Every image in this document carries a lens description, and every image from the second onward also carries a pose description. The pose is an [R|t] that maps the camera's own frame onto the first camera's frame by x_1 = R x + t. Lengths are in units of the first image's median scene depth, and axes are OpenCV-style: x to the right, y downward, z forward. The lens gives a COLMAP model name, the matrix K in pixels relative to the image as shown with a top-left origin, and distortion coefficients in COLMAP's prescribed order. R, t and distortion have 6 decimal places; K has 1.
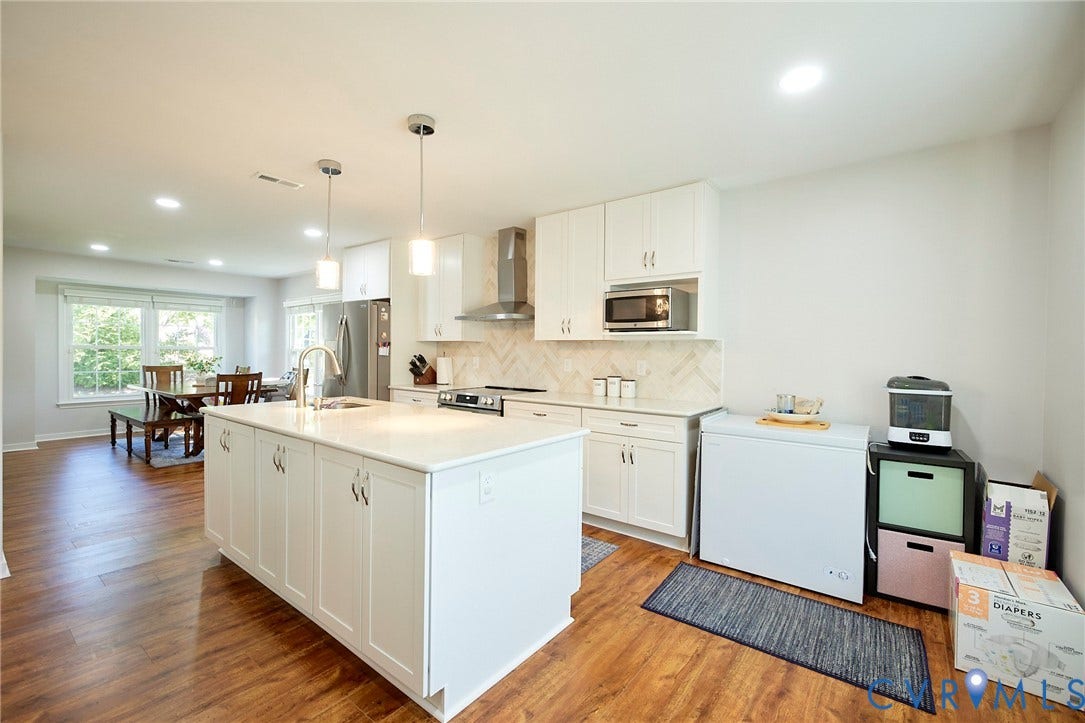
lens RADIAL K [[467.0, 0, 536.6], [0, 467.0, 360.7], [0, 0, 1]] dist [0.005934, 0.000312]
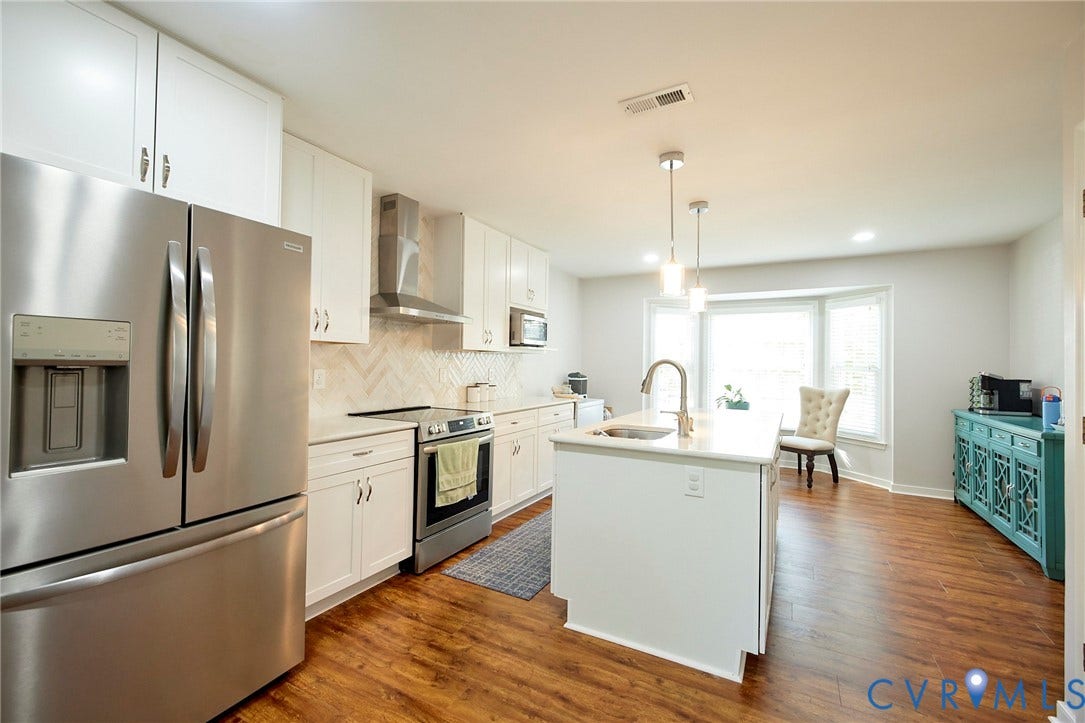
lens RADIAL K [[467.0, 0, 536.5], [0, 467.0, 357.8], [0, 0, 1]] dist [0.005934, 0.000312]
pose [[-0.165089, -0.001536, 0.986277, -0.828506], [0.002205, 0.999996, 0.001927, -0.025341], [-0.986276, 0.002493, -0.165085, 0.905506]]
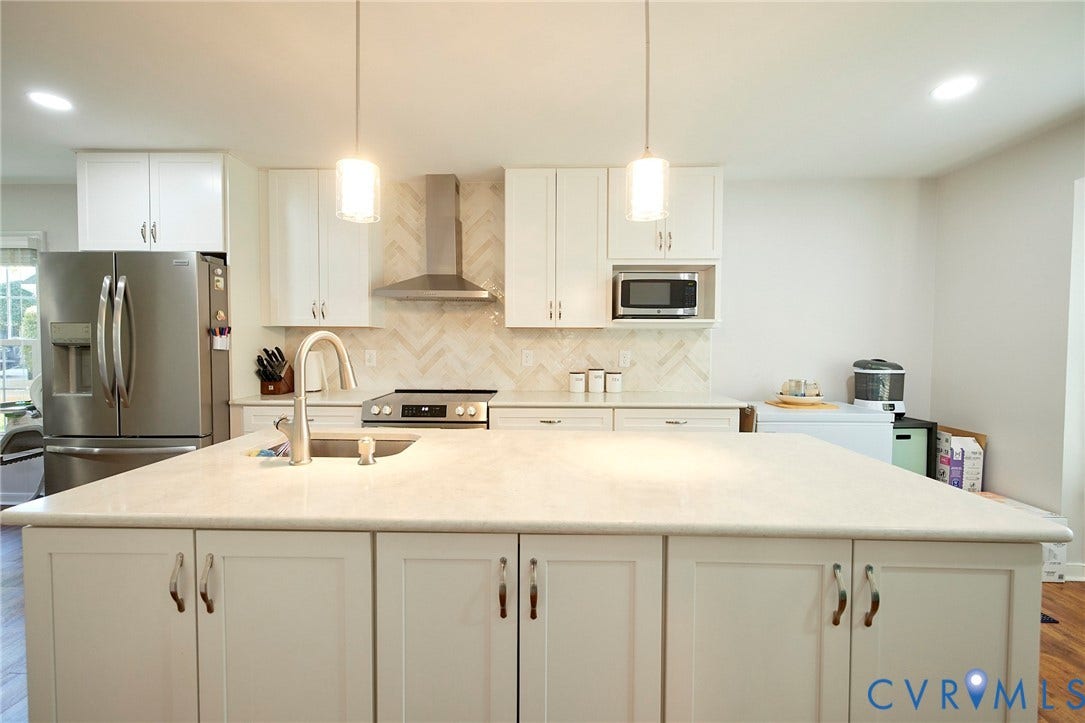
lens RADIAL K [[467.0, 0, 536.5], [0, 467.0, 360.3], [0, 0, 1]] dist [0.005934, 0.000312]
pose [[0.799123, -0.031830, 0.600324, -0.387390], [0.017024, 0.999395, 0.030329, -0.010145], [-0.600926, -0.014016, 0.799182, 0.310743]]
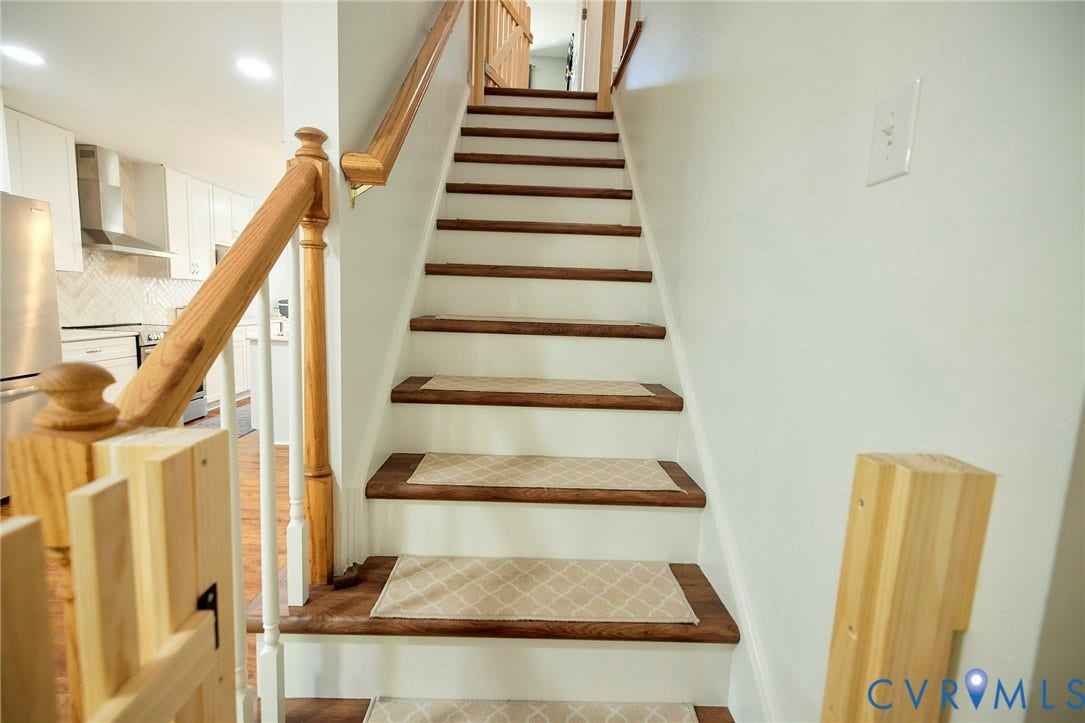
lens RADIAL K [[467.0, 0, 532.7], [0, 467.0, 356.2], [0, 0, 1]] dist [0.005934, 0.000312]
pose [[-0.635255, -0.130615, 0.761177, -1.316527], [-0.036624, 0.989581, 0.139243, -0.041262], [-0.771434, 0.060577, -0.633420, 0.947760]]
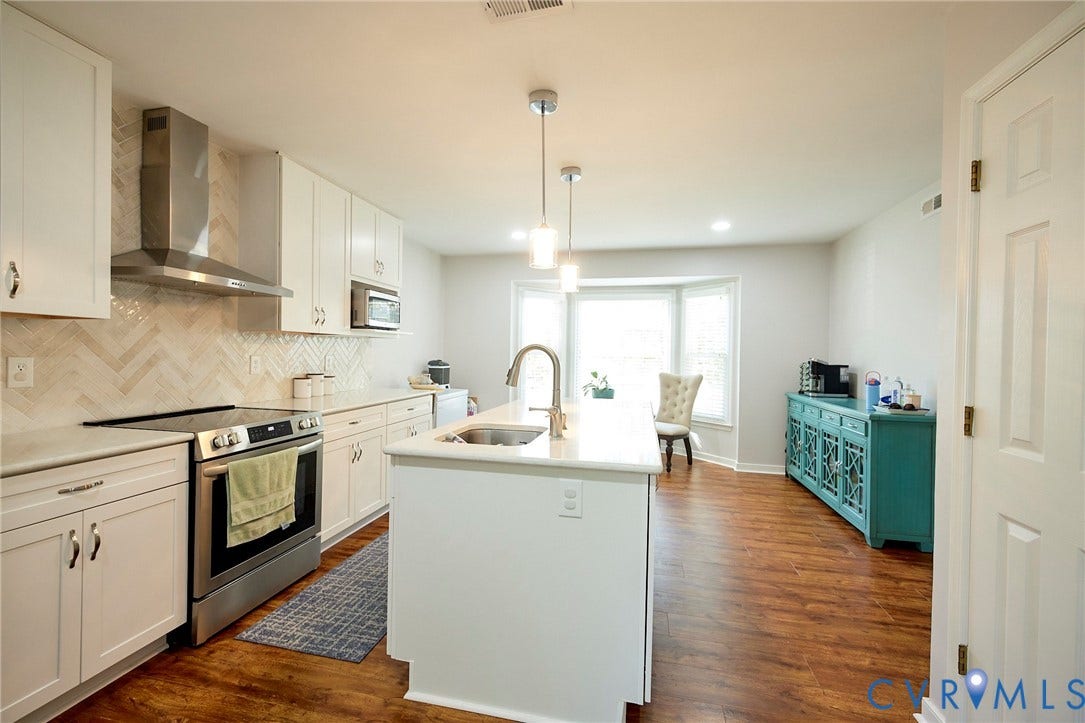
lens RADIAL K [[467.0, 0, 533.0], [0, 467.0, 357.5], [0, 0, 1]] dist [0.005934, 0.000312]
pose [[-0.423607, -0.027656, 0.905424, -0.717397], [-0.003279, 0.999574, 0.028998, -0.022282], [-0.905840, 0.009314, -0.423518, 0.857566]]
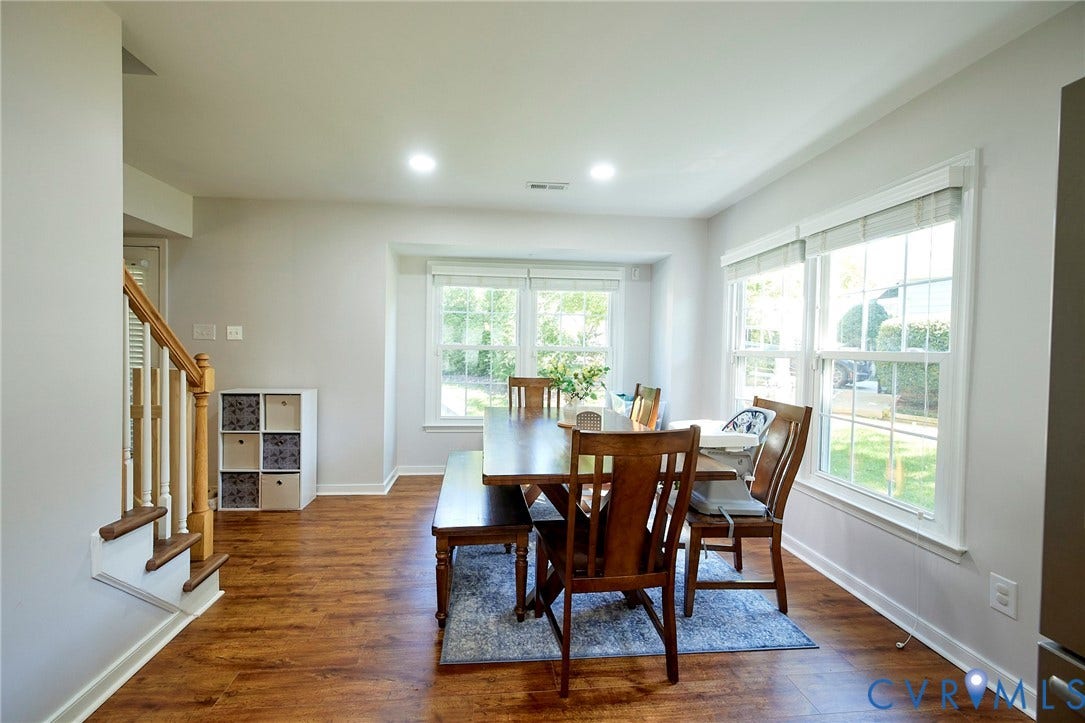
lens RADIAL K [[467.0, 0, 538.4], [0, 467.0, 361.6], [0, 0, 1]] dist [0.005934, 0.000312]
pose [[0.701675, 0.017906, -0.712272, -0.537799], [-0.020813, 0.999773, 0.004630, -0.019871], [0.712193, 0.011576, 0.701888, 0.861220]]
